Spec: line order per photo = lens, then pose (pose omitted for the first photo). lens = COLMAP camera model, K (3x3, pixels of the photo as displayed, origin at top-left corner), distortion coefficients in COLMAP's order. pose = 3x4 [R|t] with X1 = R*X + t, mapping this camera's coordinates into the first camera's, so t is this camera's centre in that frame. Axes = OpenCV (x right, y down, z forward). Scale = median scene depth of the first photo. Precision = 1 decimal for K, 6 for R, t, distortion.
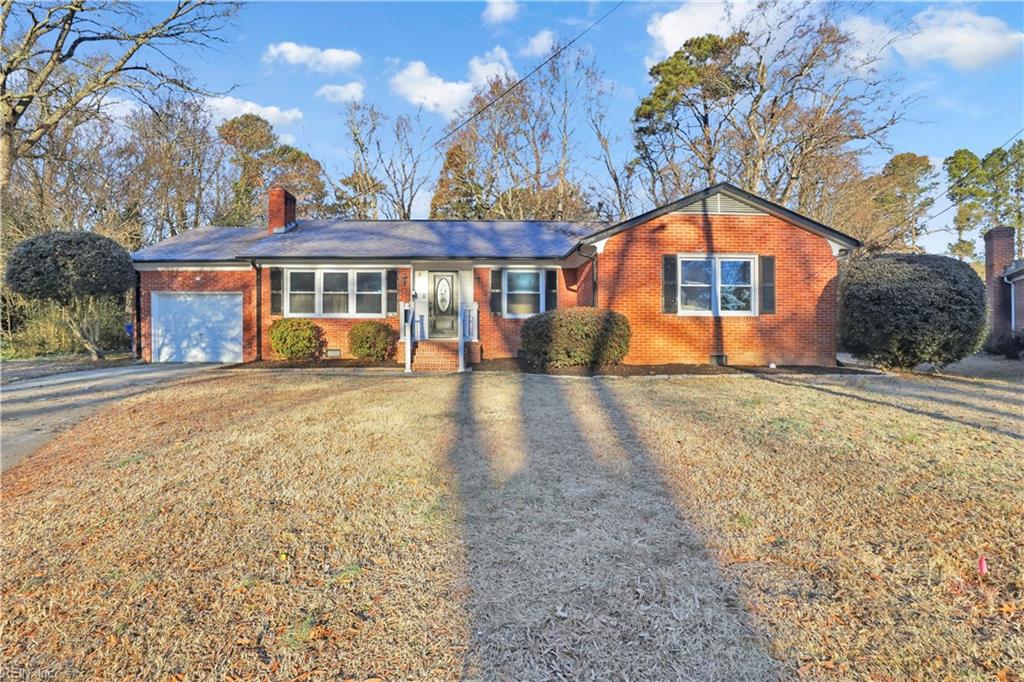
lens RADIAL K [[543.9, 0, 514.1], [0, 543.9, 332.3], [0, 0, 1]] dist [-0.044680, 0.015139]
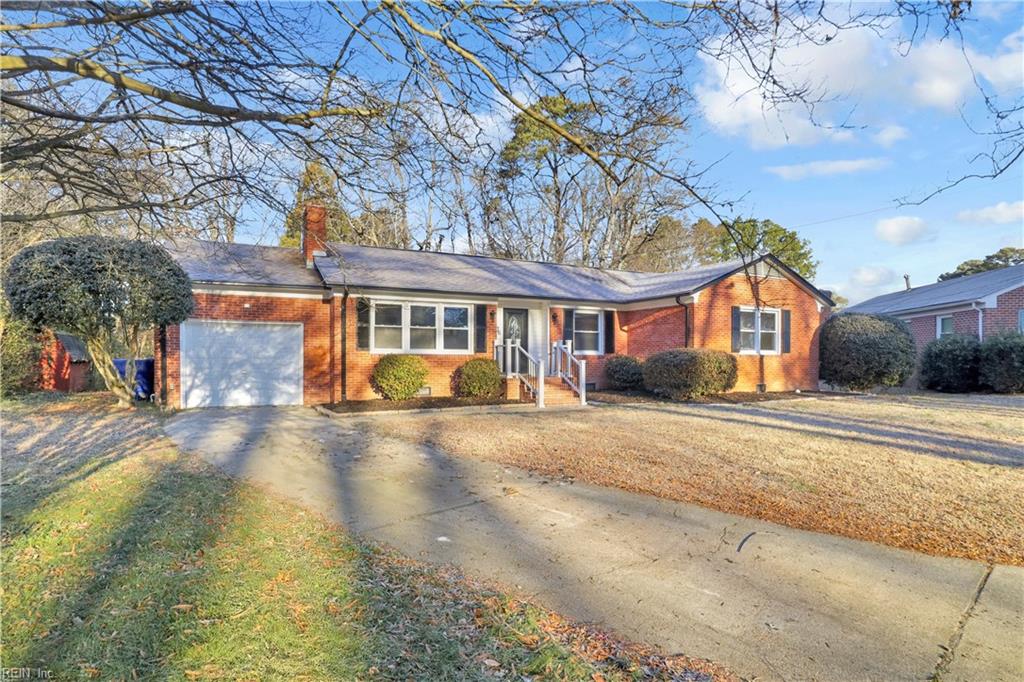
lens RADIAL K [[549.2, 0, 512.0], [0, 549.2, 341.0], [0, 0, 1]] dist [-0.043609, 0.018727]
pose [[0.898030, 0.012412, 0.439758, -0.611730], [0.001442, 0.999514, -0.031156, -0.019269], [-0.439931, 0.028613, 0.897576, 0.070592]]
